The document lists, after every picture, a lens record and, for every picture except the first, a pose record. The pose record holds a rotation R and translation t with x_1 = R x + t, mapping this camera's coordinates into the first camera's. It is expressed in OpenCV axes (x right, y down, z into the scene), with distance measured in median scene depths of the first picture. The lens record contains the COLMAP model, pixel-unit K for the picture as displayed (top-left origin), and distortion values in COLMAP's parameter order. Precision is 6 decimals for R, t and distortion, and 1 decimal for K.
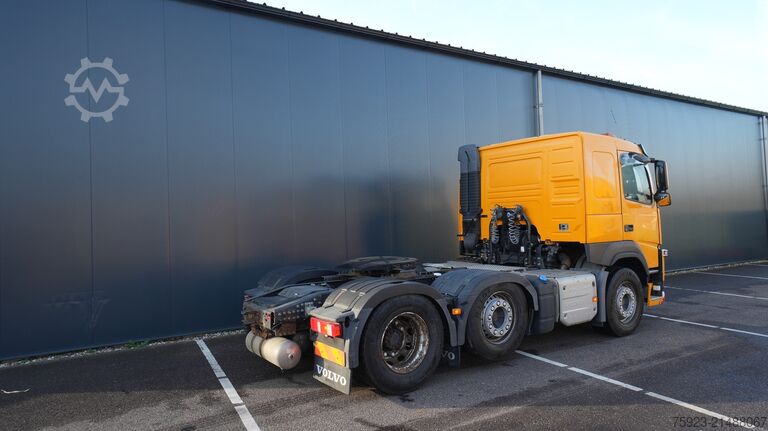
lens RADIAL K [[524.7, 0, 384.0], [0, 524.7, 215.5], [0, 0, 1]] dist [0.009023, 0.003222]
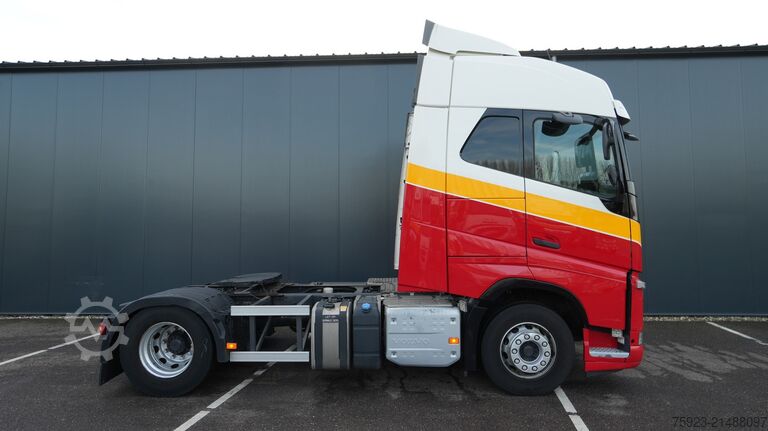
lens RADIAL K [[524.7, 0, 384.0], [0, 524.7, 215.5], [0, 0, 1]] dist [0.009023, 0.003222]
pose [[0.796908, -0.002095, -0.604097, 0.792630], [-0.001966, 0.999980, -0.006062, -0.014371], [0.604098, 0.006019, 0.796887, 0.342858]]
